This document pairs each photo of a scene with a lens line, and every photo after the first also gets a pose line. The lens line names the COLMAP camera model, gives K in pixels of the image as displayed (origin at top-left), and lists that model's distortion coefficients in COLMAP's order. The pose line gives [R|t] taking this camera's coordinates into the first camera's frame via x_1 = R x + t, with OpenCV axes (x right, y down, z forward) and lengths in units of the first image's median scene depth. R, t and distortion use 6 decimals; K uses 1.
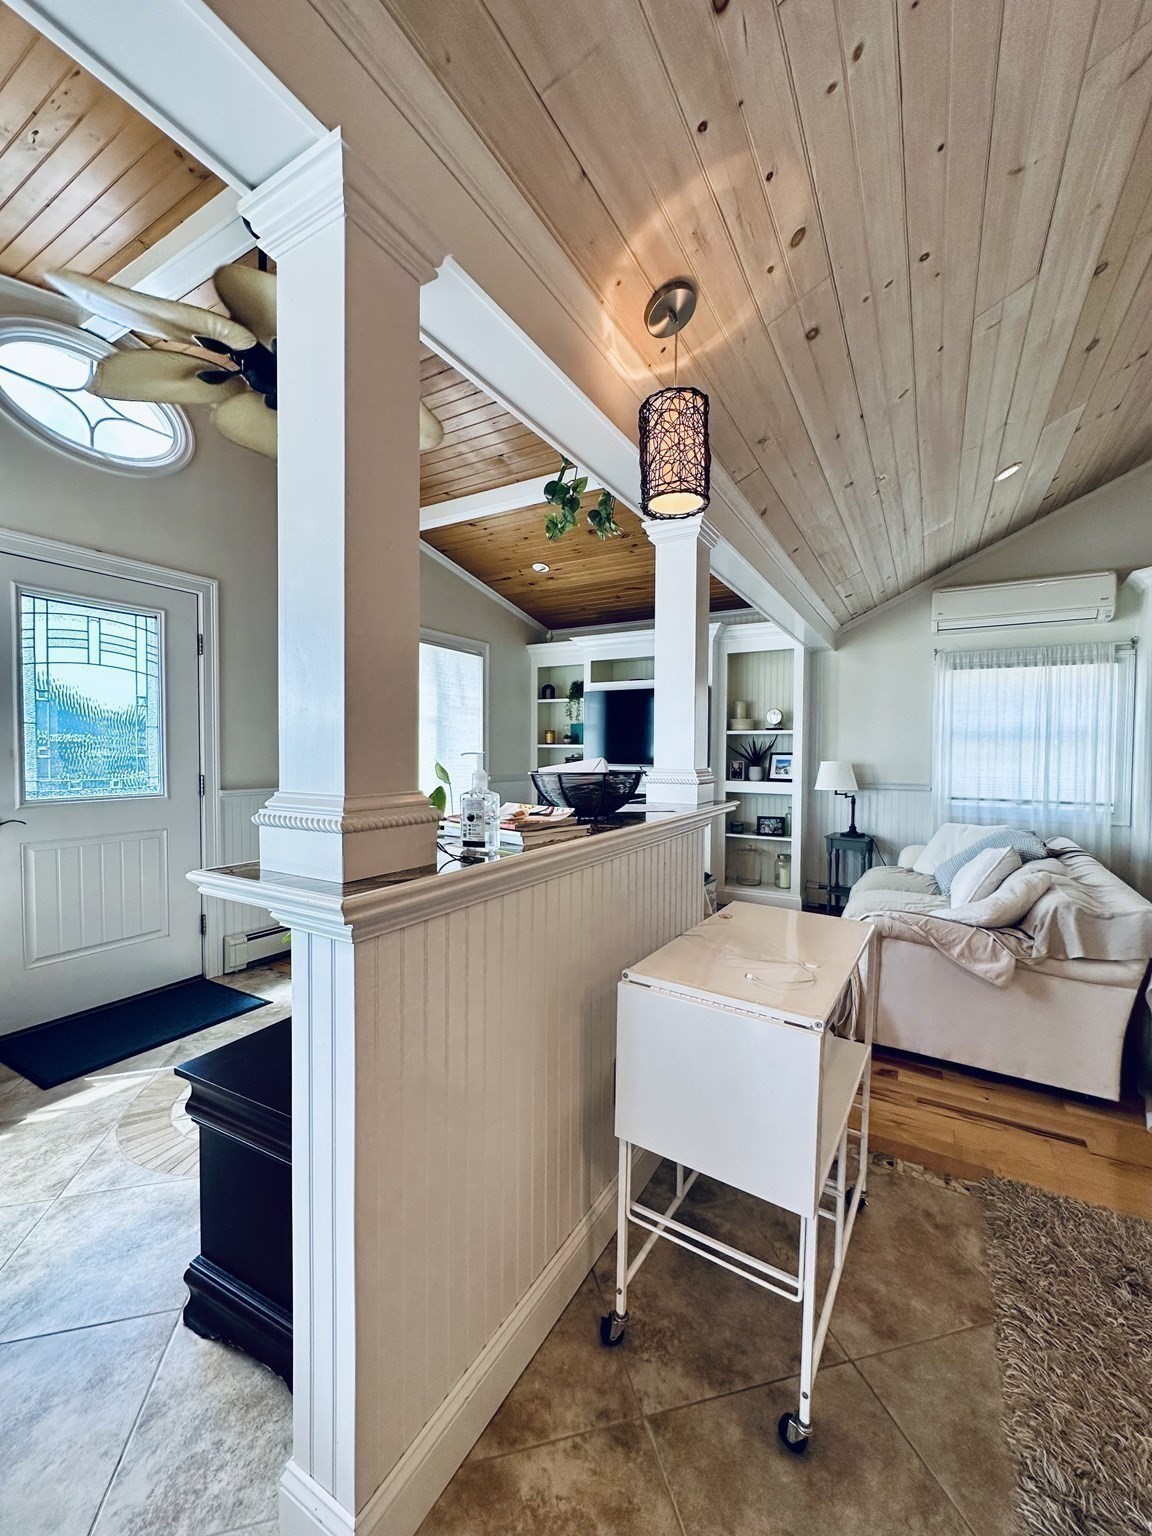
lens RADIAL K [[615.6, 0, 574.5], [0, 615.6, 765.9], [0, 0, 1]] dist [-0.002390, 0.001045]
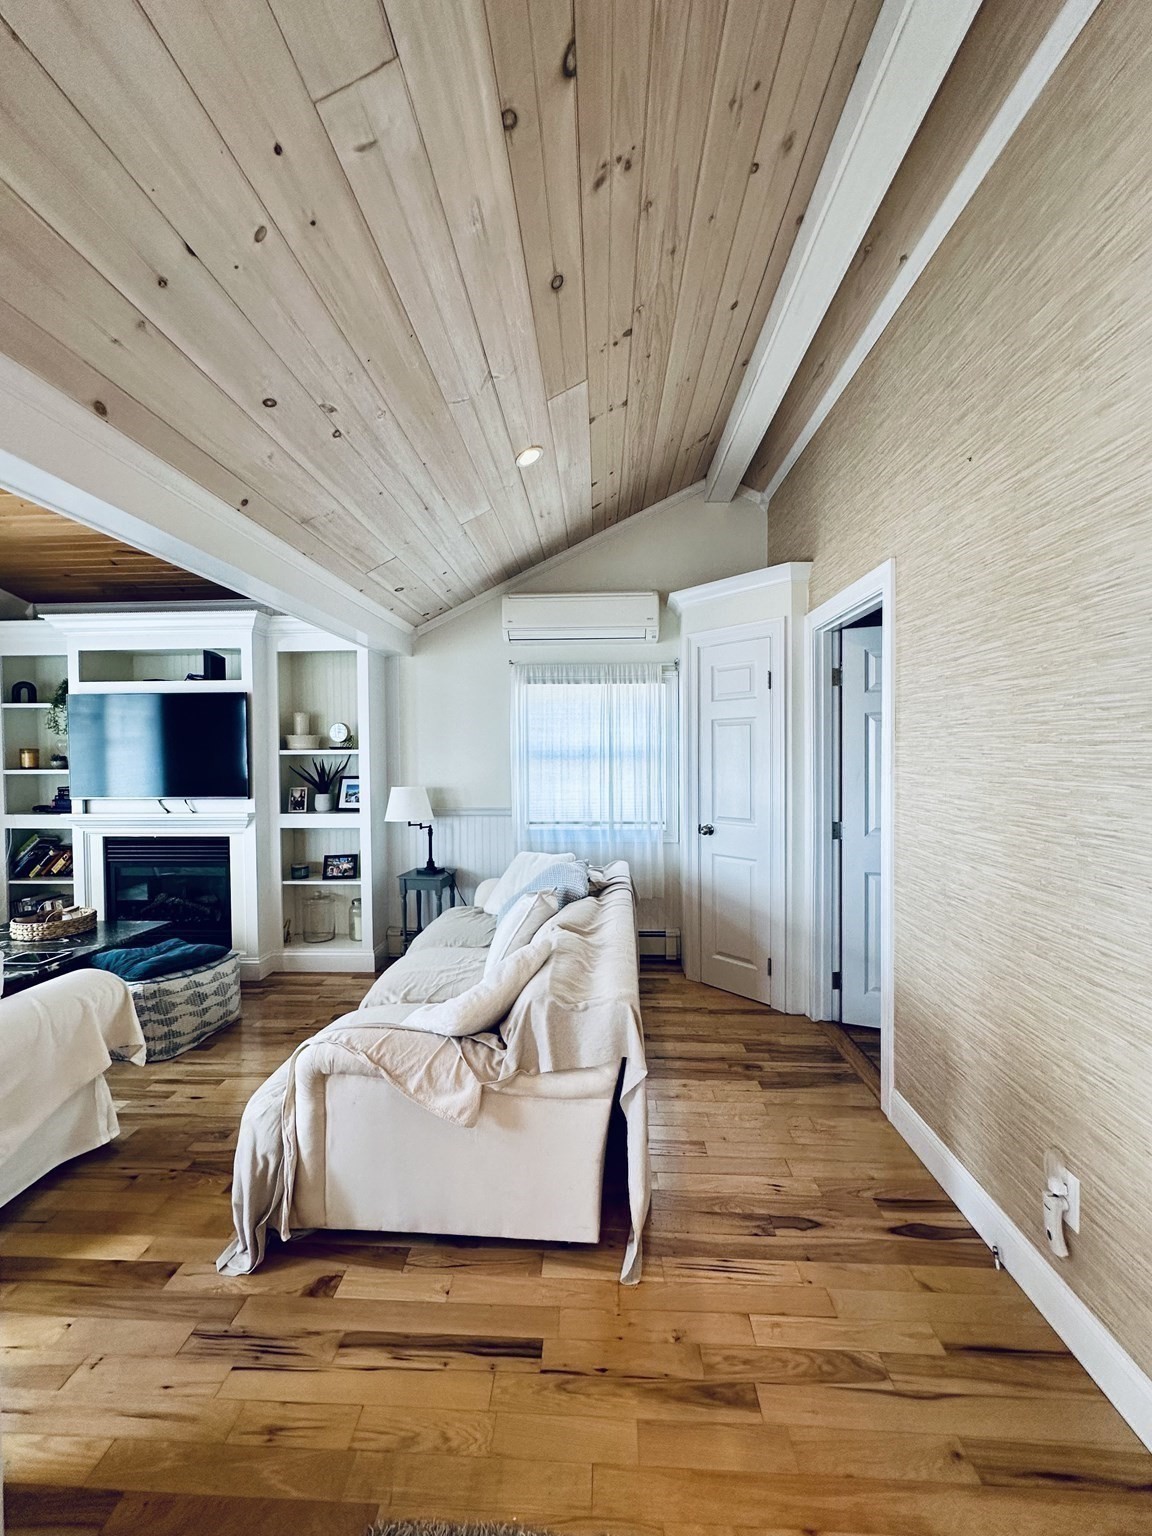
lens RADIAL K [[615.6, 0, 573.9], [0, 615.6, 765.9], [0, 0, 1]] dist [-0.002390, 0.001045]
pose [[0.885324, -0.022874, 0.464412, 0.247759], [0.025951, 0.999663, -0.000234, -0.031084], [-0.464250, 0.012259, 0.885619, 0.152113]]
